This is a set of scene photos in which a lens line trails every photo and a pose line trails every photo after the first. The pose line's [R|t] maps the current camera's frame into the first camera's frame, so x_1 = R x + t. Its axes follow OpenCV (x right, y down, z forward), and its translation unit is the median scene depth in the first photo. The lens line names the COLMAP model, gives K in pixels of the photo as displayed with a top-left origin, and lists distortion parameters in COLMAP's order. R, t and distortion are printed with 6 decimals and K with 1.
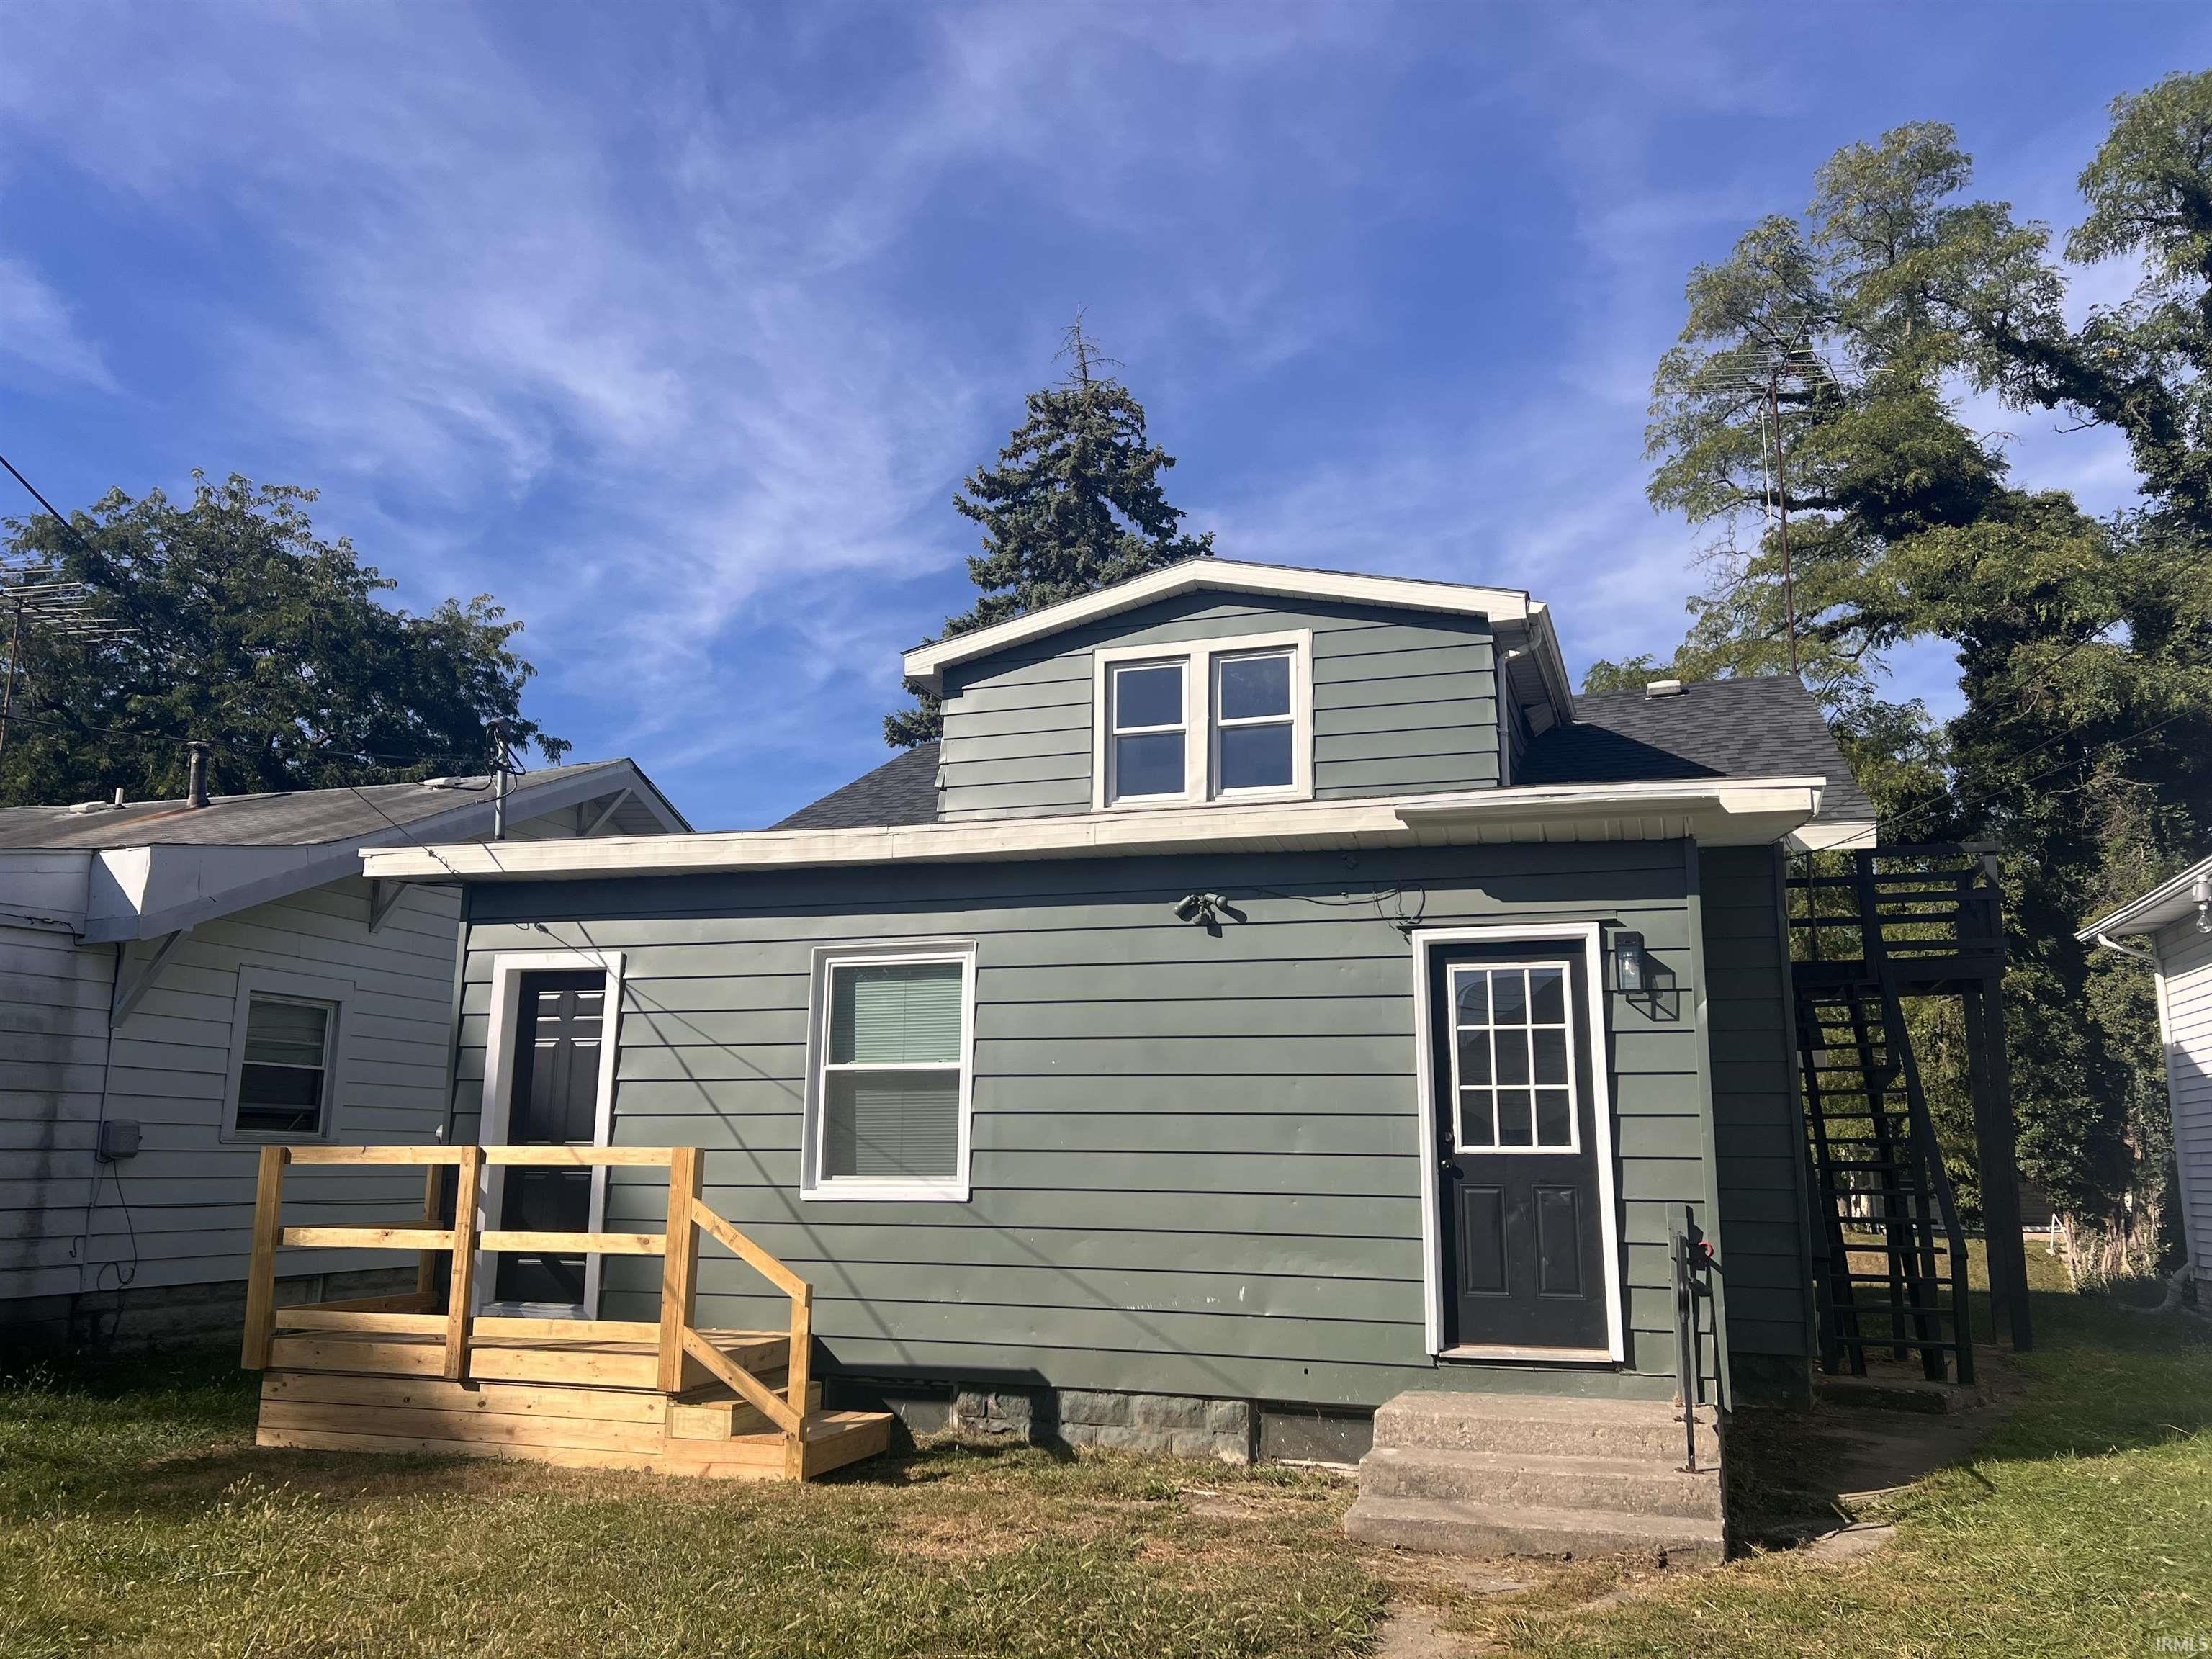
lens RADIAL K [[1737.5, 0, 1106.0], [0, 1737.5, 829.5], [0, 0, 1]] dist [0.094647, -0.135949]
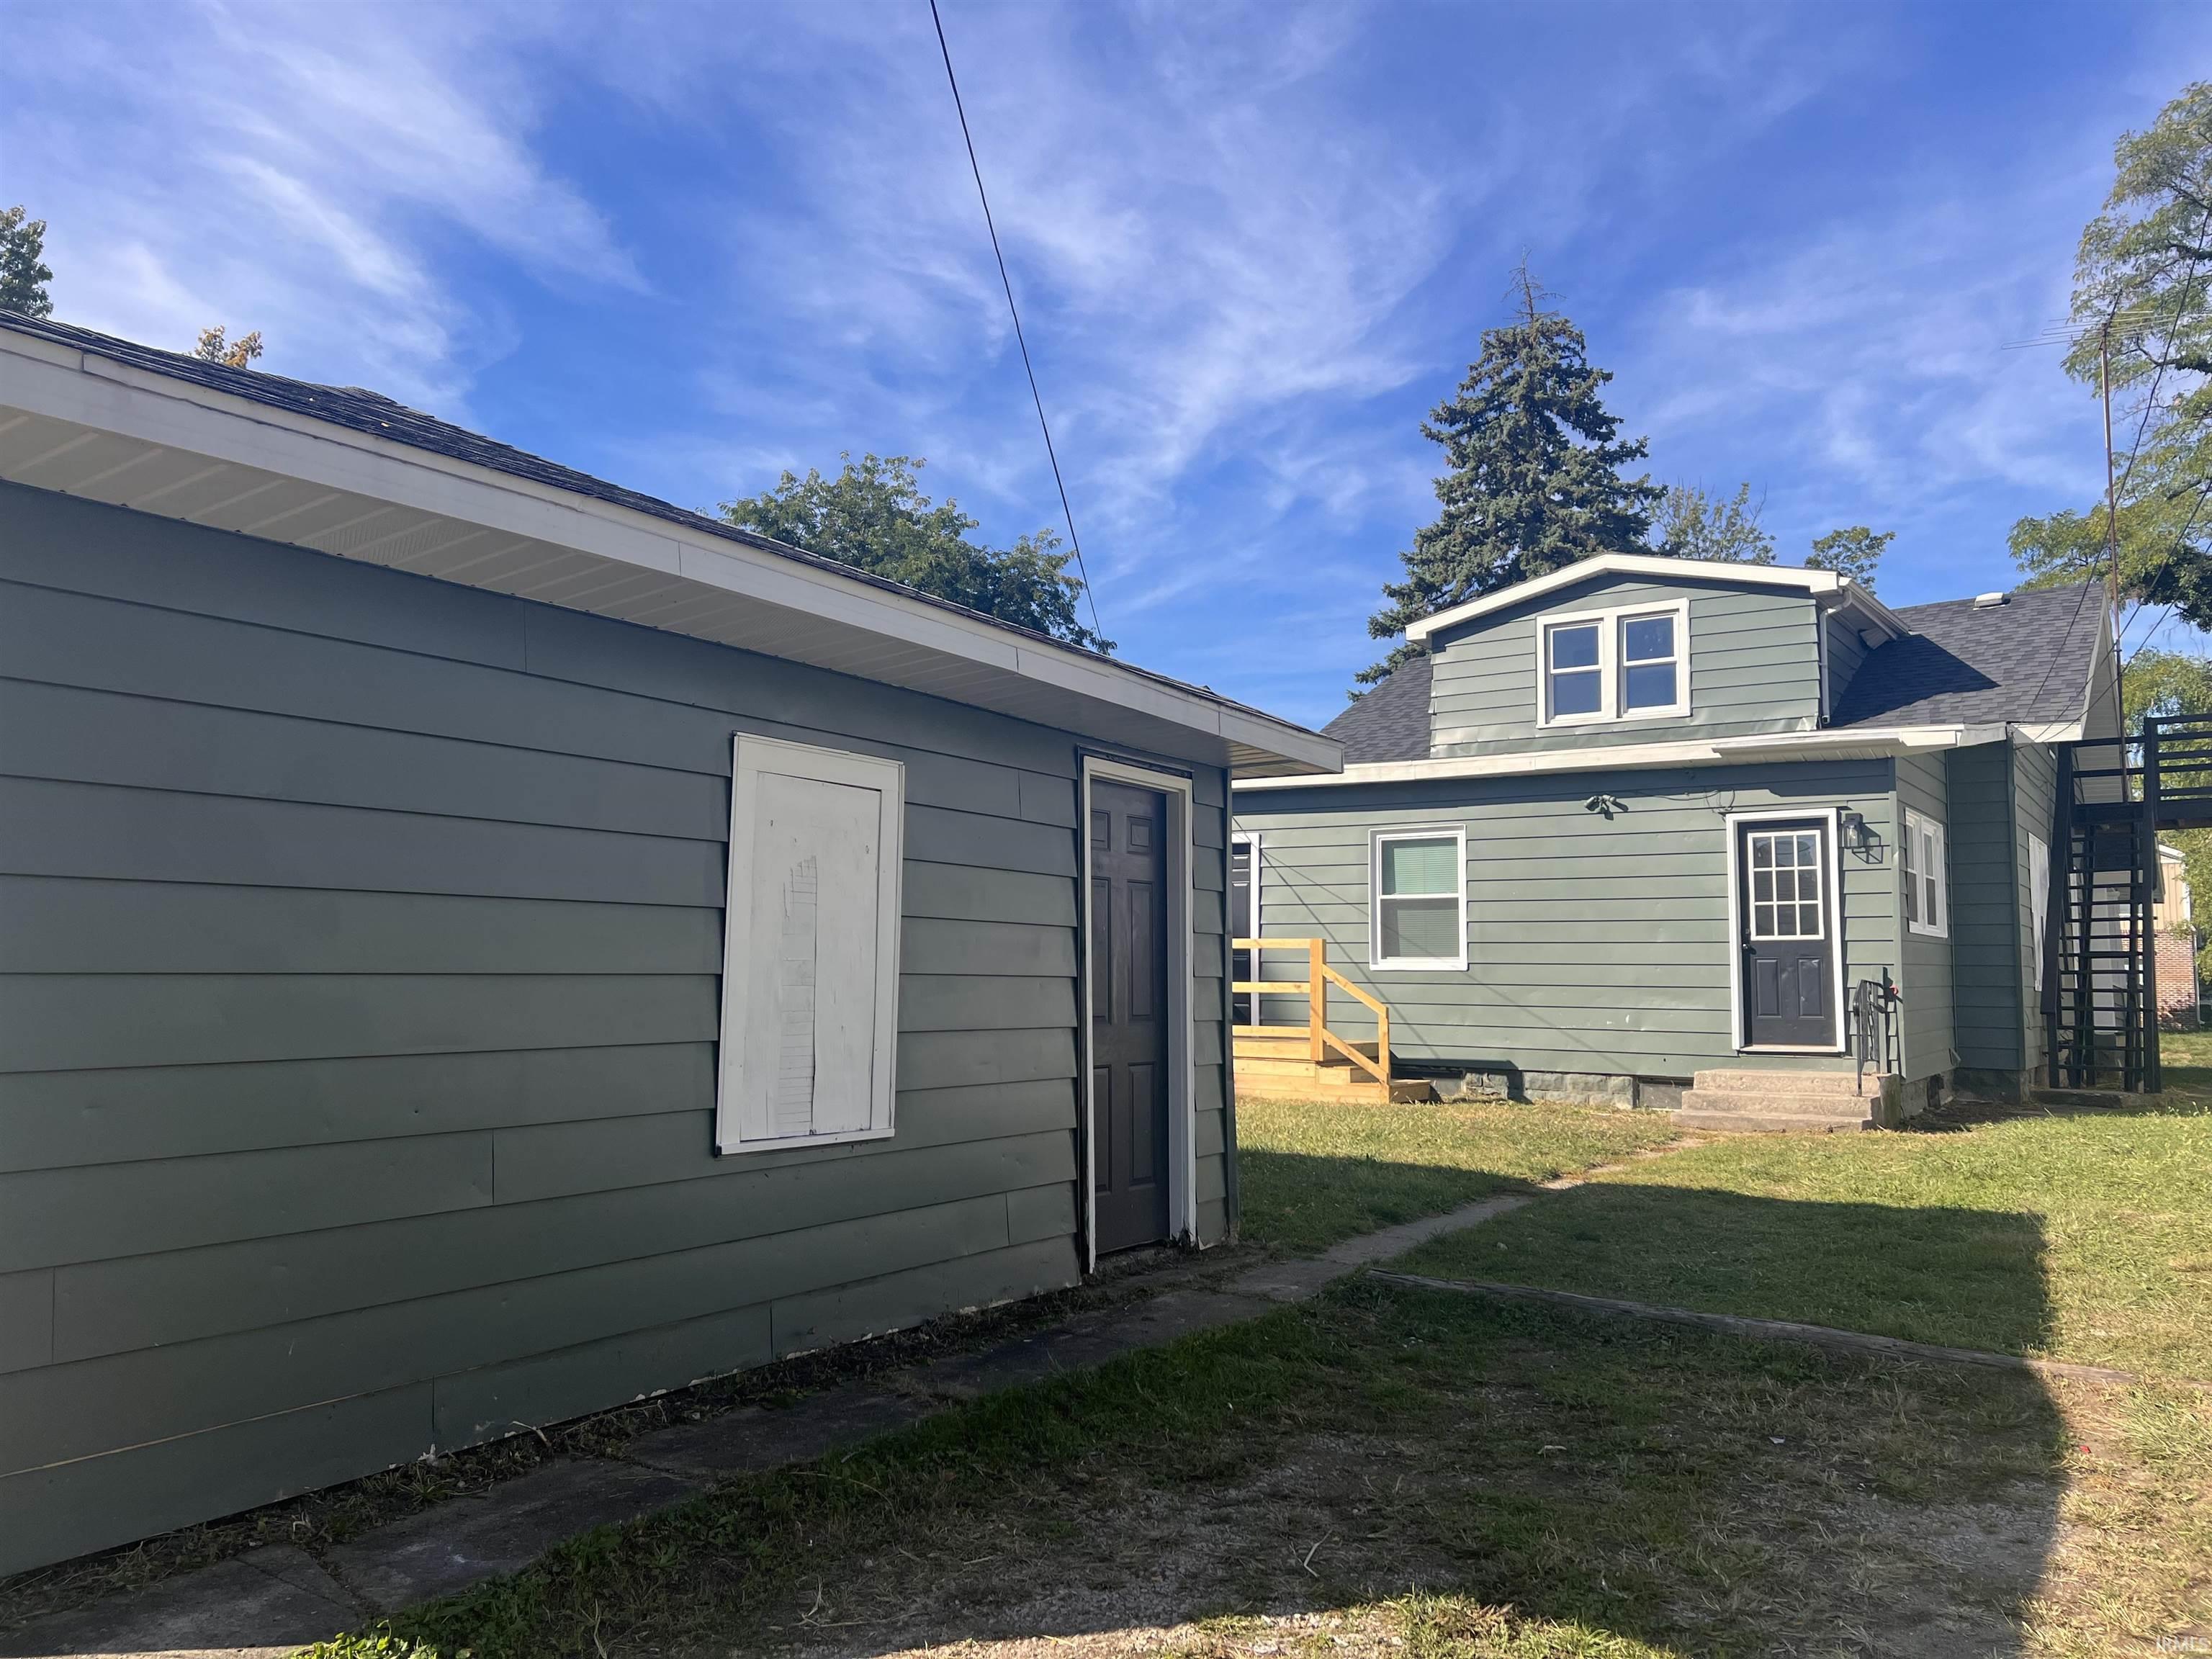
lens RADIAL K [[1737.5, 0, 1106.0], [0, 1737.5, 829.5], [0, 0, 1]] dist [0.094647, -0.135949]
pose [[0.965528, -0.024807, -0.259114, 0.028869], [0.050202, 0.994506, 0.091857, -0.107383], [0.255412, -0.101698, 0.961469, -0.758648]]
